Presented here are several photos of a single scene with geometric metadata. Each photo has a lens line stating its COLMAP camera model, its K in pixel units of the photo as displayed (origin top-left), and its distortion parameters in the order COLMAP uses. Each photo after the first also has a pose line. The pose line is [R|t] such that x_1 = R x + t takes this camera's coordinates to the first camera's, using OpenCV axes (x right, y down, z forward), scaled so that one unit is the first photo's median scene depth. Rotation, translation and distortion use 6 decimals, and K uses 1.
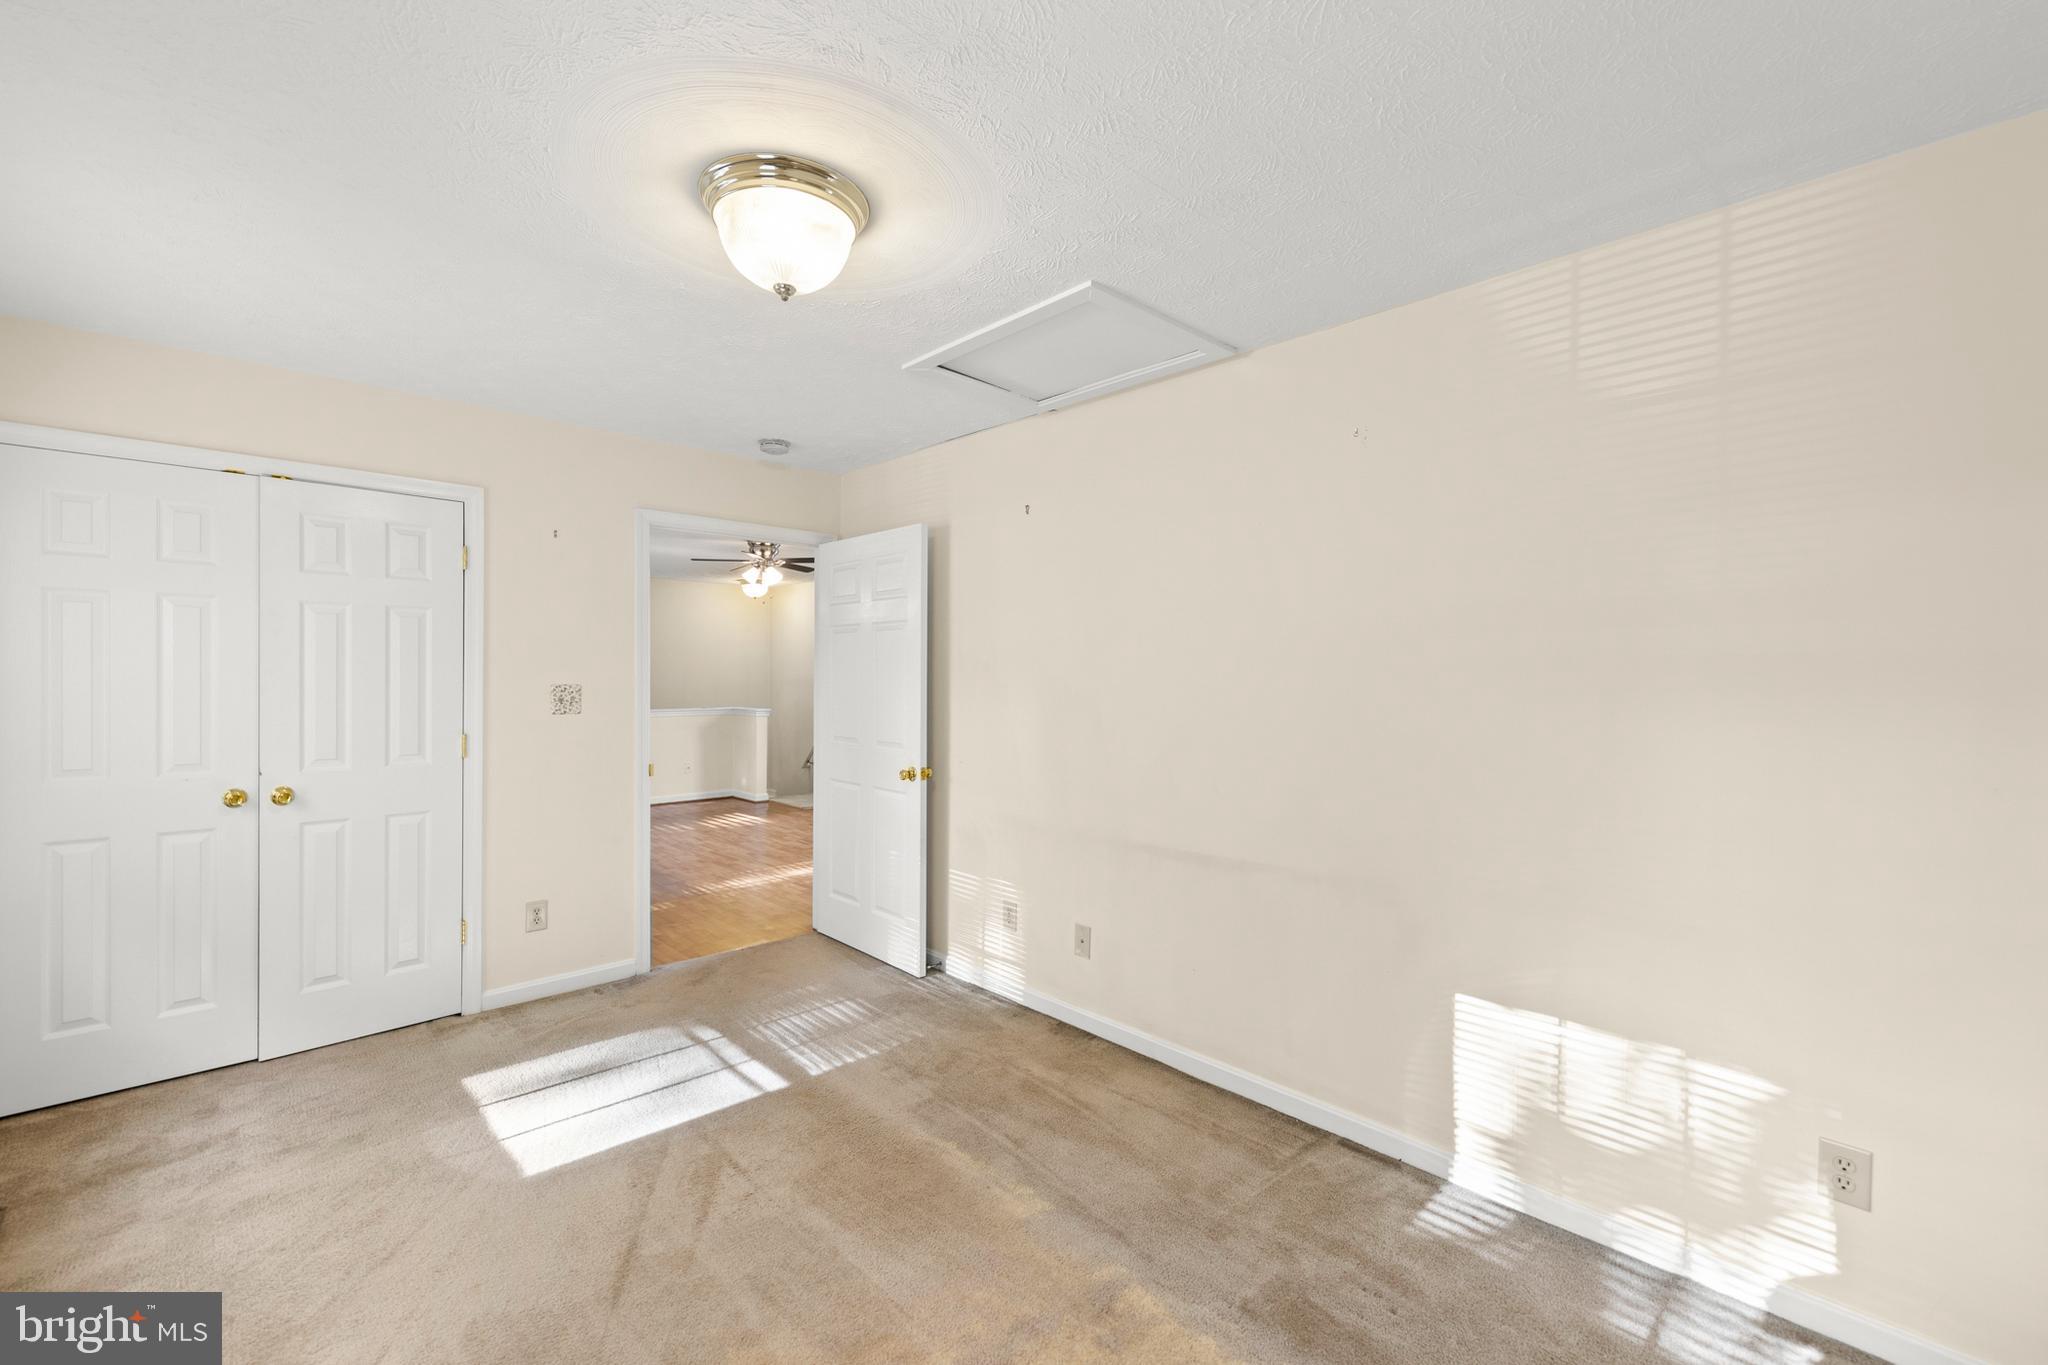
lens RADIAL K [[854.5, 0, 1024.0], [0, 854.5, 682.5], [0, 0, 1]] dist [0.004562, -0.000069]
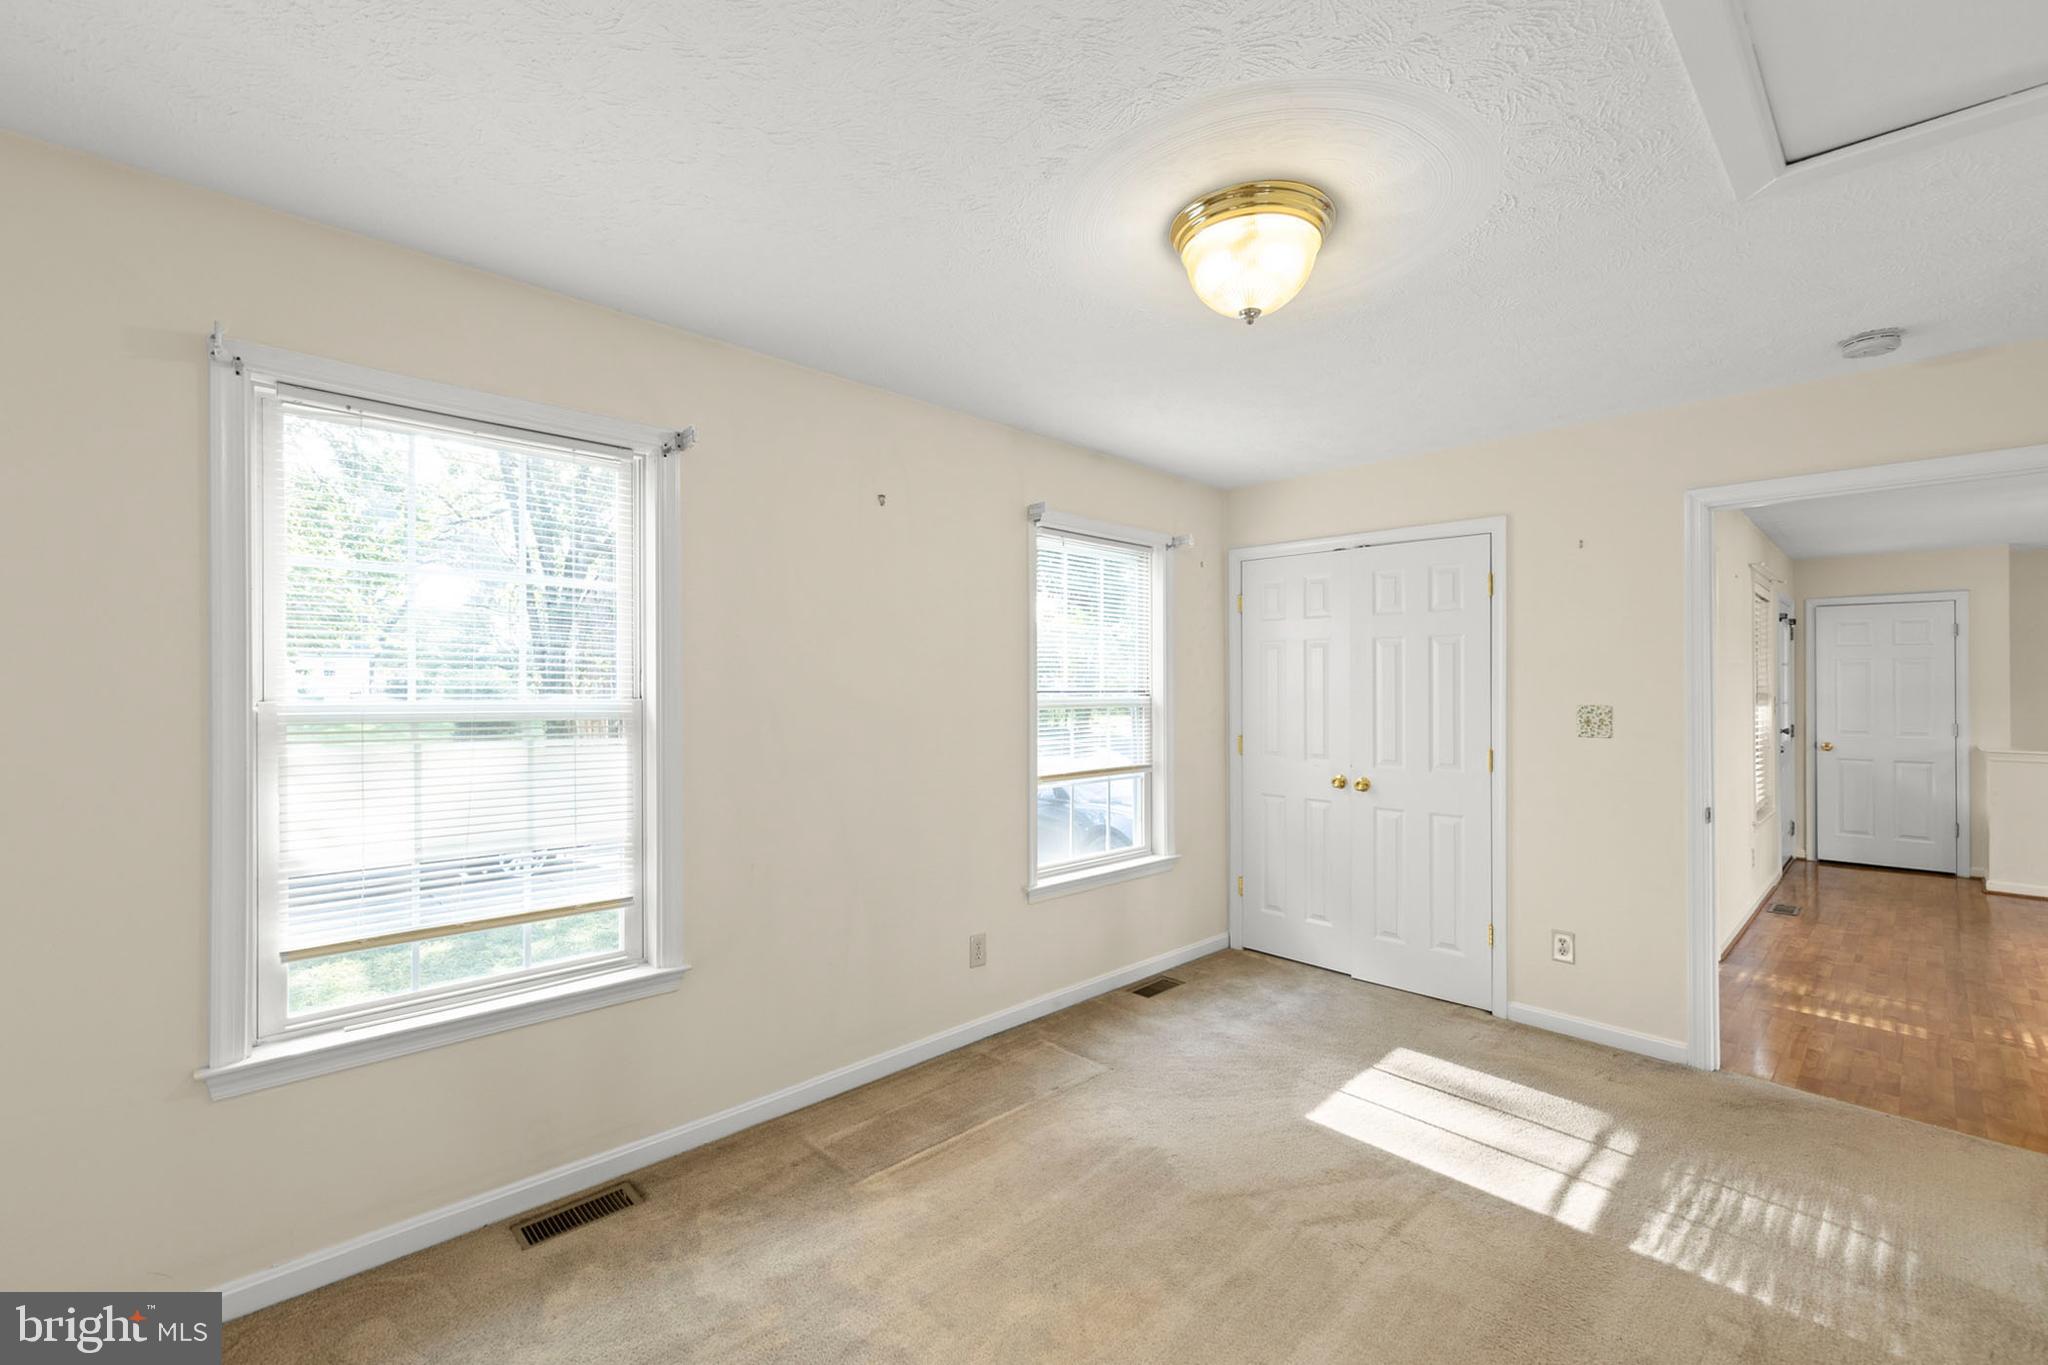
lens RADIAL K [[854.5, 0, 1024.0], [0, 854.5, 682.5], [0, 0, 1]] dist [0.004562, -0.000069]
pose [[0.000378, -0.014585, -0.999894, 0.471953], [-0.016336, 0.999760, -0.014589, 0.001366], [0.999866, 0.016340, 0.000139, 0.469298]]
